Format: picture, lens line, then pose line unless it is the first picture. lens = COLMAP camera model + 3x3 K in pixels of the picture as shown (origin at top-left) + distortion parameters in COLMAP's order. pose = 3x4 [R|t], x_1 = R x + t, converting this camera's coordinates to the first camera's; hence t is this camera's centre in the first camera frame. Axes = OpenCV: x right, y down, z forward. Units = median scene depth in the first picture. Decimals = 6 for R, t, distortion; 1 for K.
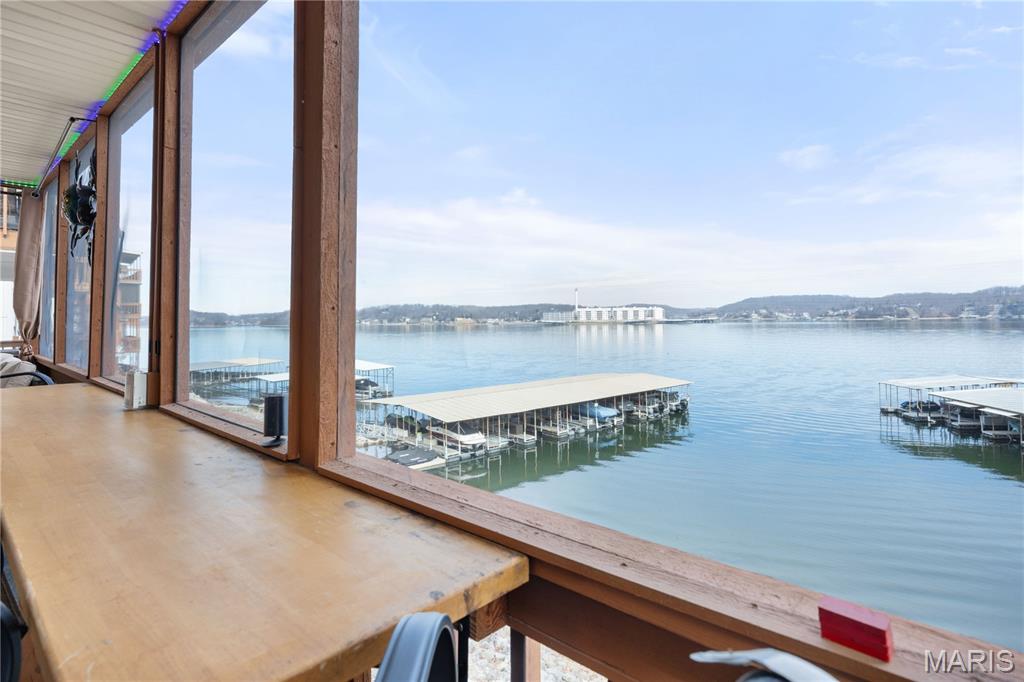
lens RADIAL K [[544.2, 0, 511.2], [0, 544.2, 332.9], [0, 0, 1]] dist [-0.000019, -0.000160]
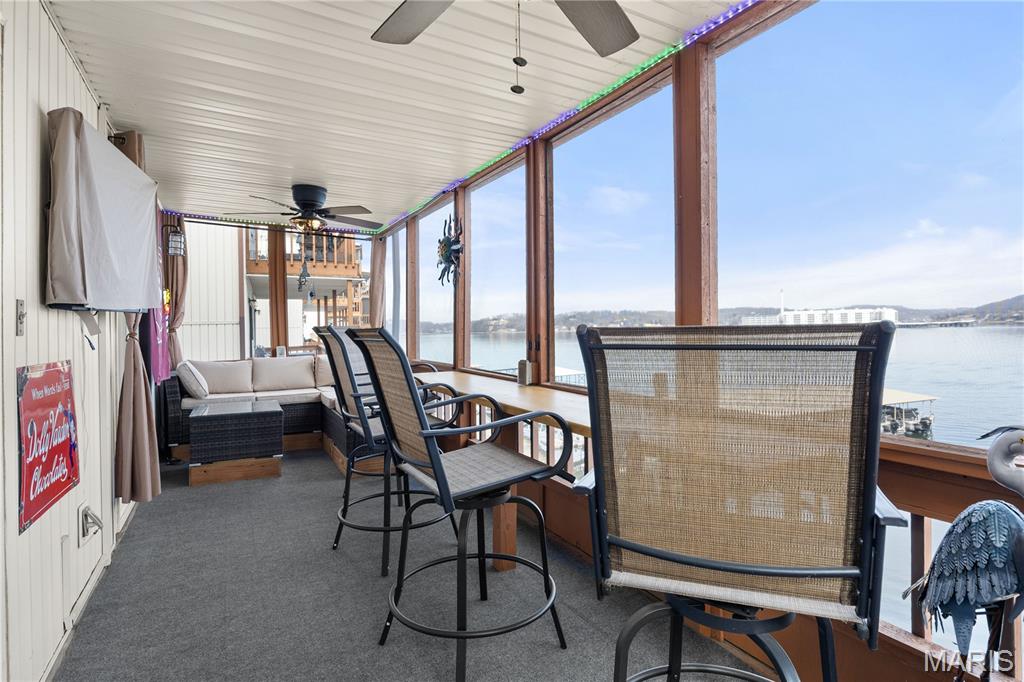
lens RADIAL K [[549.1, 0, 512.0], [0, 549.1, 341.0], [0, 0, 1]] dist [-0.000440, -0.000587]
pose [[0.943501, -0.000743, -0.331369, -0.005093], [0.001721, 0.999995, 0.002657, 0.000213], [0.331365, -0.003077, 0.943498, -0.012457]]
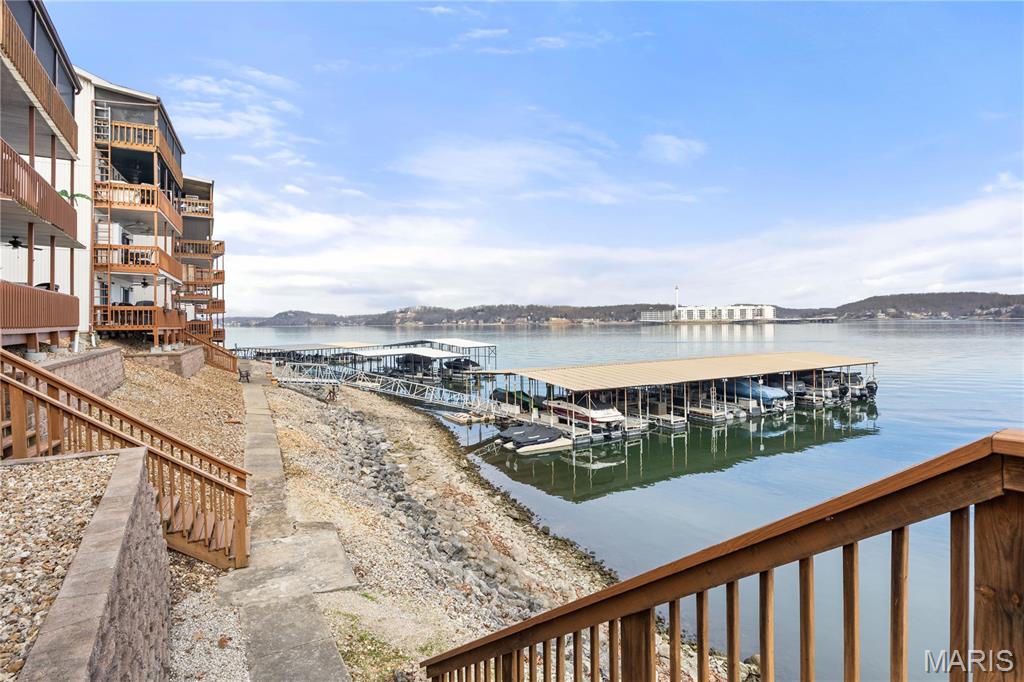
lens RADIAL K [[549.1, 0, 512.0], [0, 549.1, 341.0], [0, 0, 1]] dist [-0.000440, -0.000587]
pose [[0.985433, 0.006696, -0.169933, -0.056763], [-0.004252, 0.999882, 0.014738, 0.062997], [0.170012, -0.013801, 0.985345, 0.175421]]
